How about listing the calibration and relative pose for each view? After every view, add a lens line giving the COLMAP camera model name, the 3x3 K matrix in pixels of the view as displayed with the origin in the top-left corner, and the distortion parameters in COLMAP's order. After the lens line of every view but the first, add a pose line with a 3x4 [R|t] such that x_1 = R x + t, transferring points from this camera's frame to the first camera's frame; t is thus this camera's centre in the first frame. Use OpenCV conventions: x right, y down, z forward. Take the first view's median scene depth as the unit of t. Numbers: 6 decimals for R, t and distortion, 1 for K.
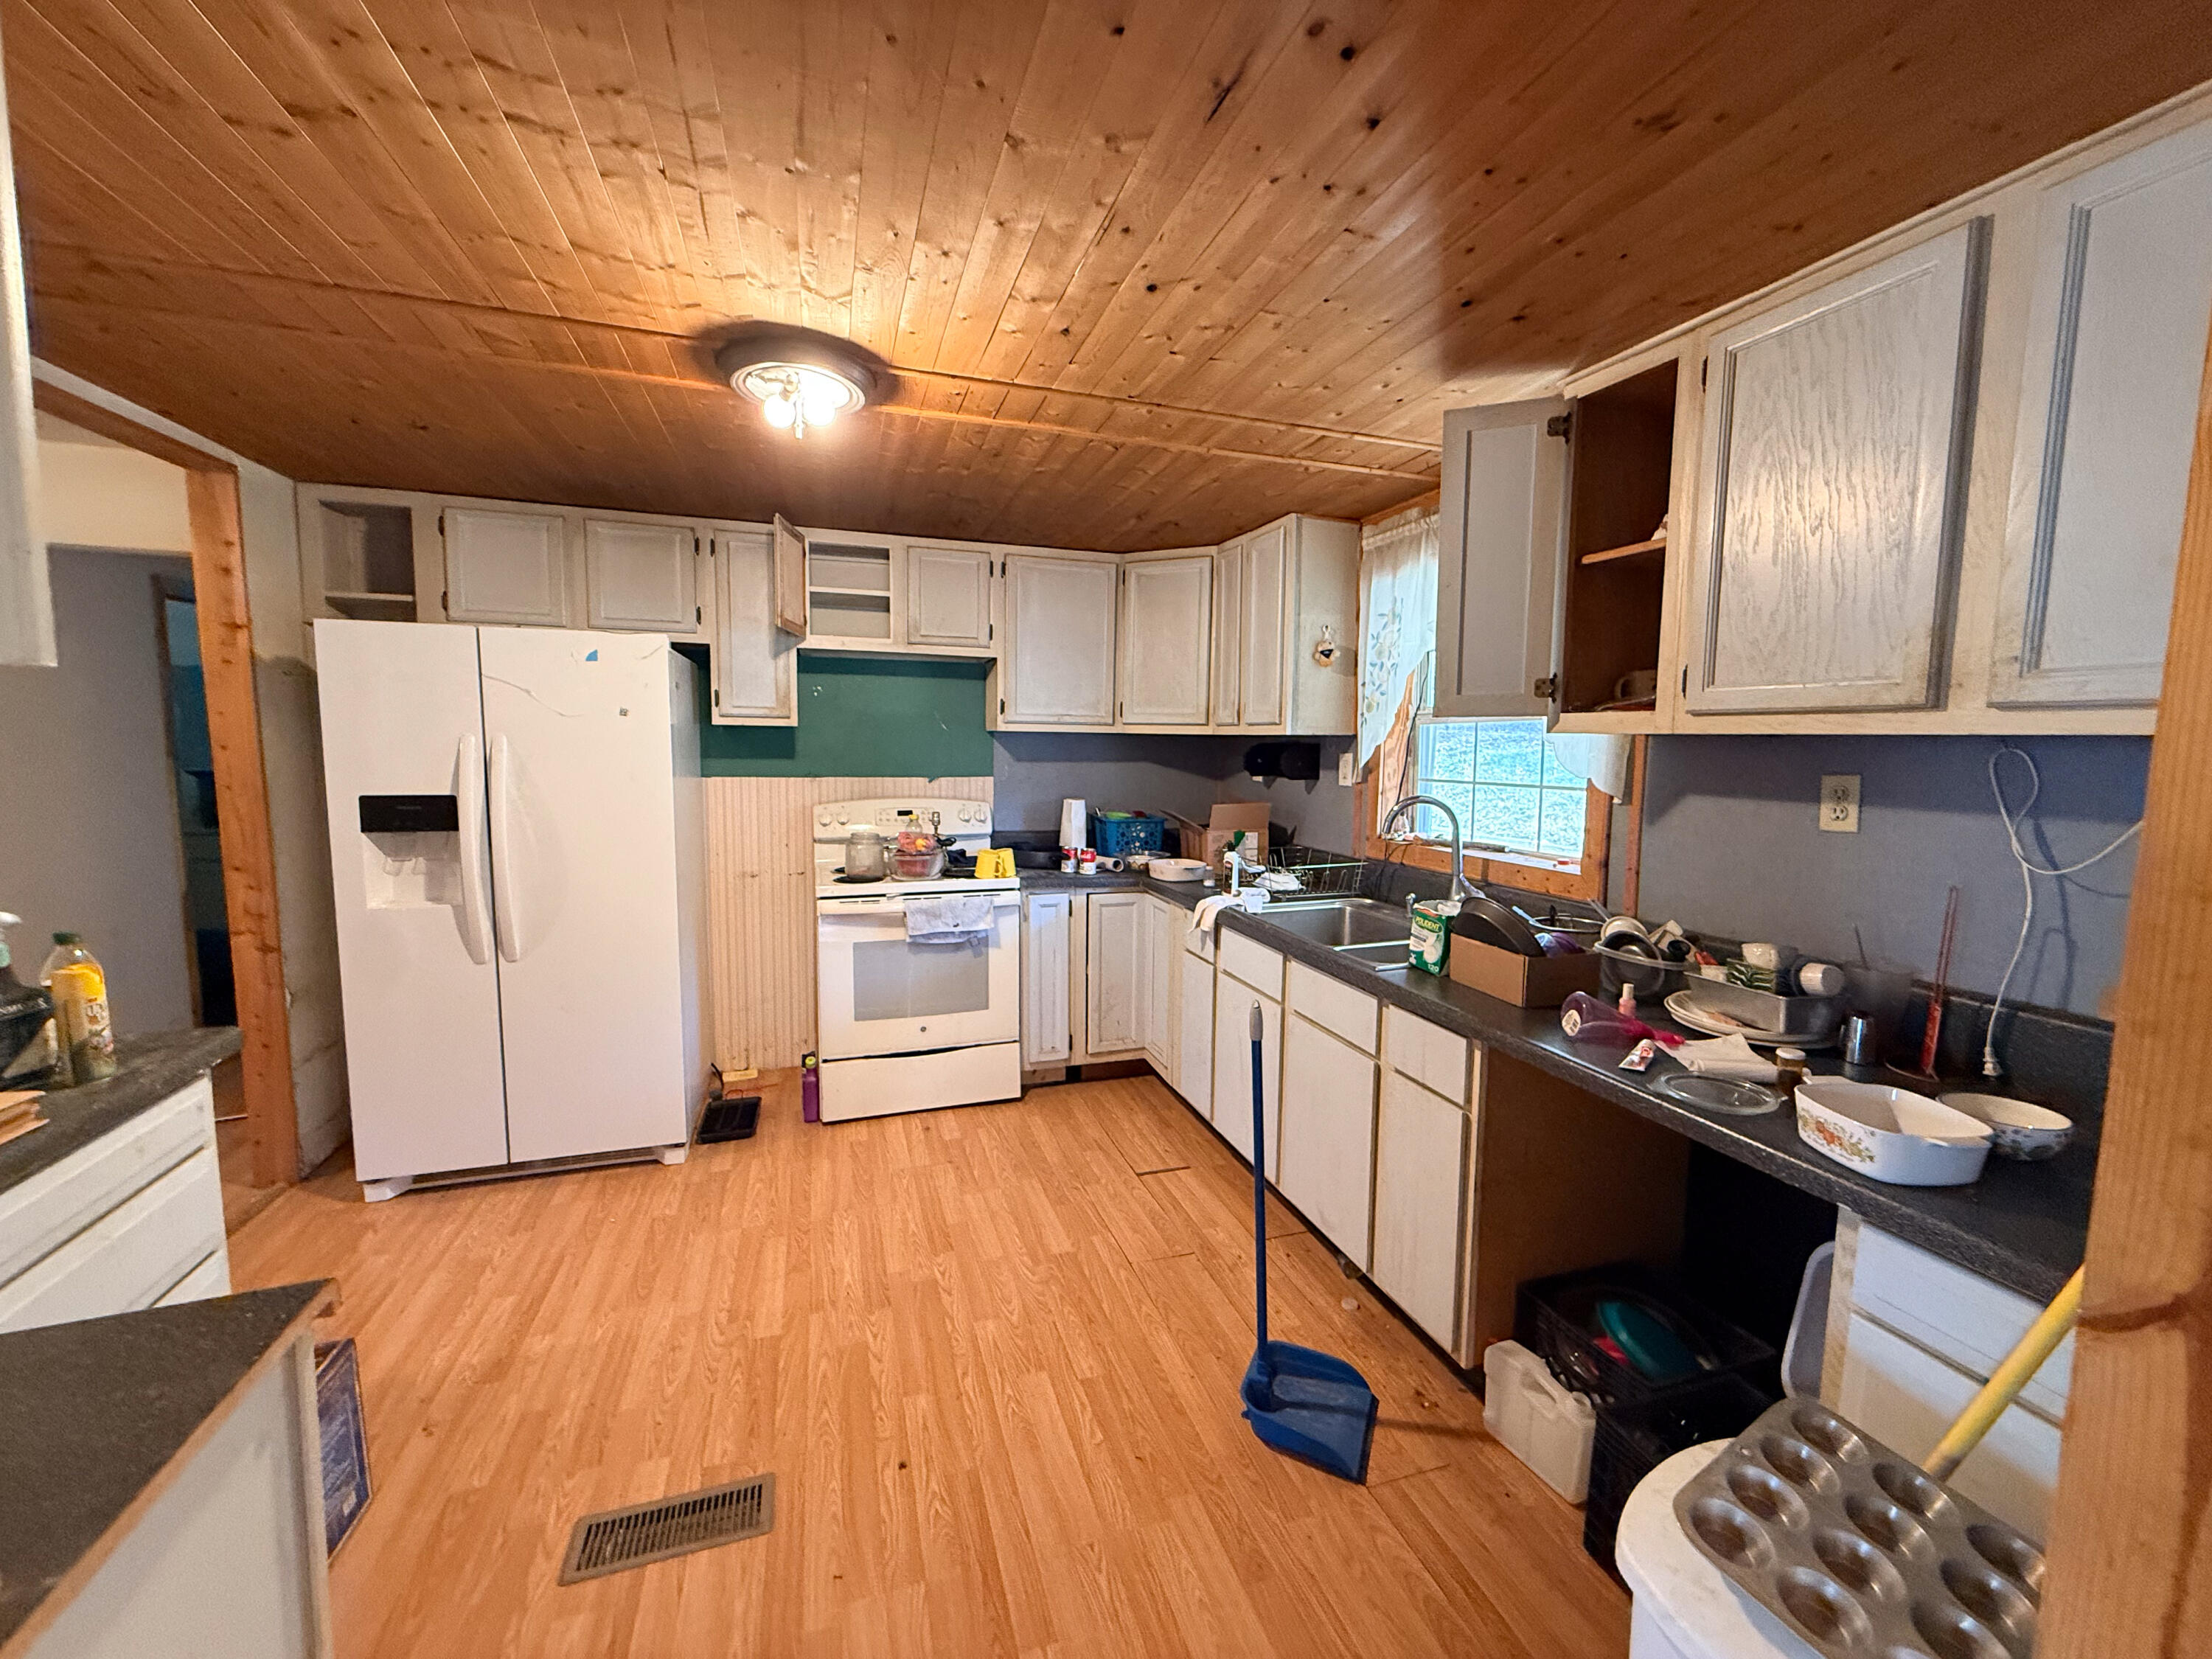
lens RADIAL K [[879.4, 0, 1102.8], [0, 879.4, 832.6], [0, 0, 1]] dist [0.000950, -0.000096]
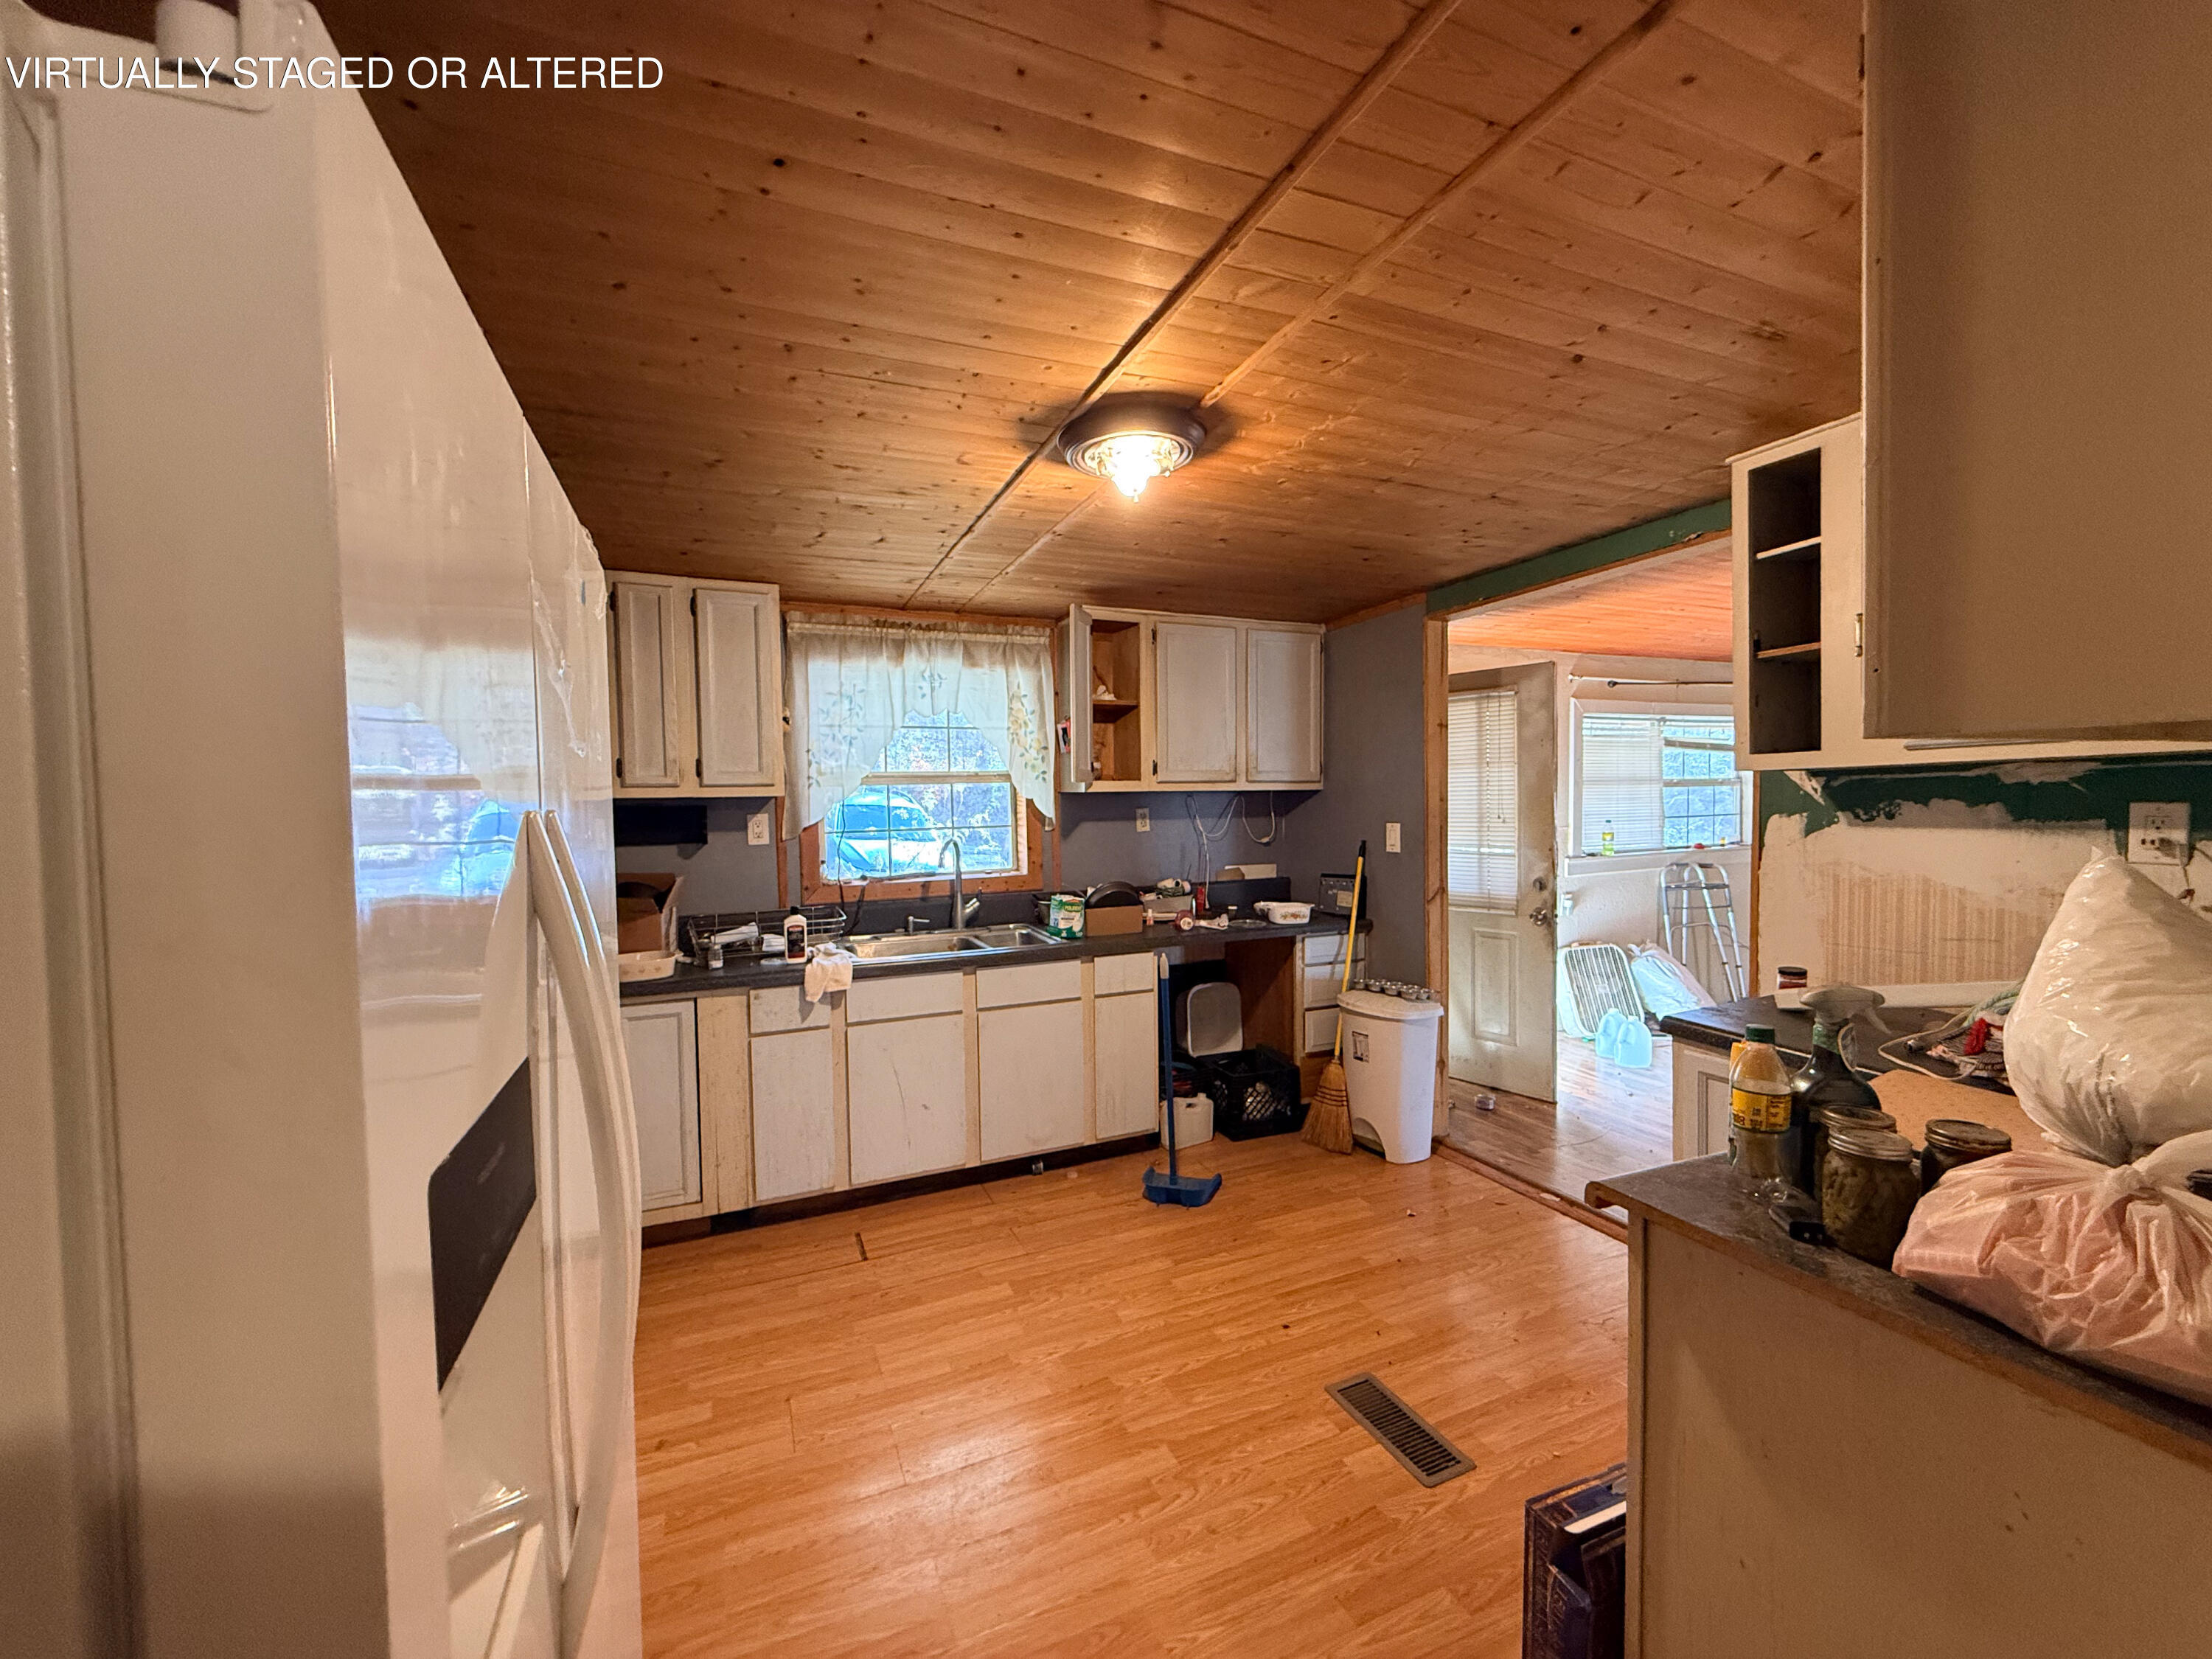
lens RADIAL K [[879.4, 0, 1099.5], [0, 879.4, 821.8], [0, 0, 1]] dist [0.000950, -0.000096]
pose [[-0.092189, -0.038660, 0.994991, -1.366643], [0.120412, 0.991480, 0.049680, -0.142626], [-0.988434, 0.124389, -0.086748, 1.168097]]
